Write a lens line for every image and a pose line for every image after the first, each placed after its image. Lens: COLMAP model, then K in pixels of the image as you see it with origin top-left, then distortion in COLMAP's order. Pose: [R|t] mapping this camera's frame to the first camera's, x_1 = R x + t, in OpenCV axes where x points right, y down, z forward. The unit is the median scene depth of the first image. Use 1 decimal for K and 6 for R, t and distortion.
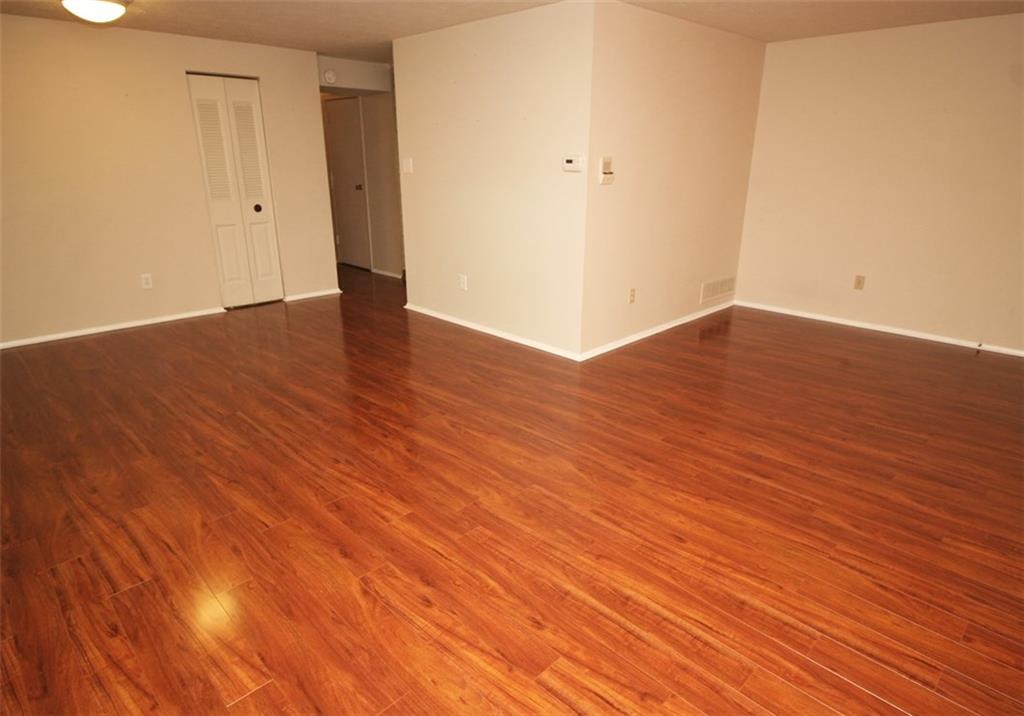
lens RADIAL K [[595.4, 0, 512.0], [0, 595.4, 358.0], [0, 0, 1]] dist [-0.001174, 0.000611]
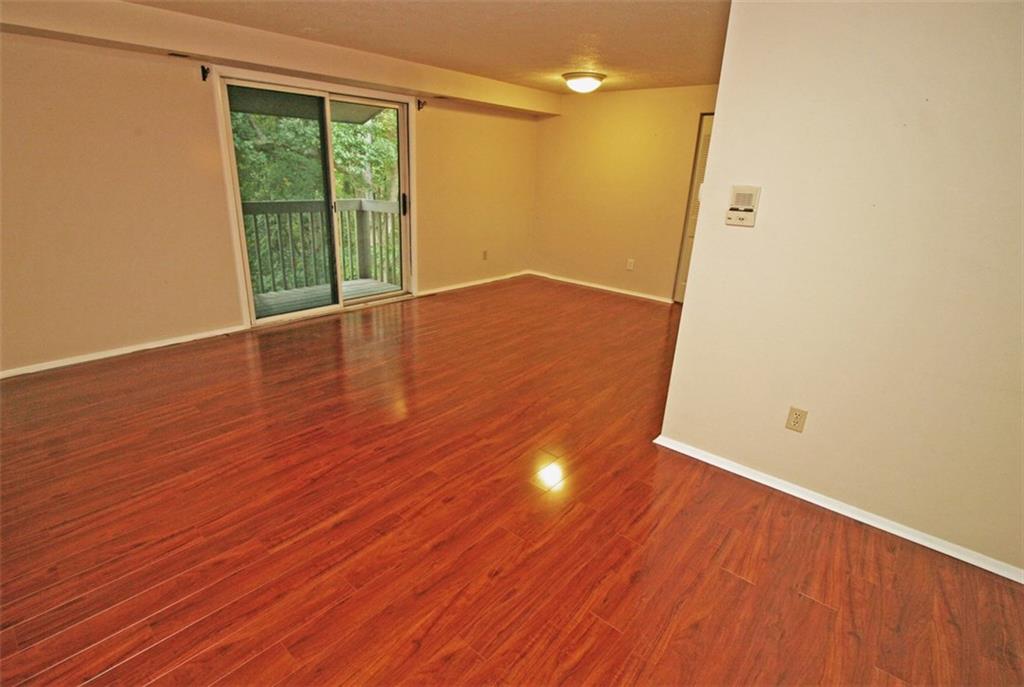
lens RADIAL K [[497.2, 0, 512.0], [0, 497.2, 343.5], [0, 0, 1]] dist [-0.018773, -0.000578]
pose [[0.079453, 0.329952, -0.940648, 1.176594], [-0.361531, 0.888922, 0.281271, -0.396665], [0.928969, 0.317725, 0.189915, 1.116537]]
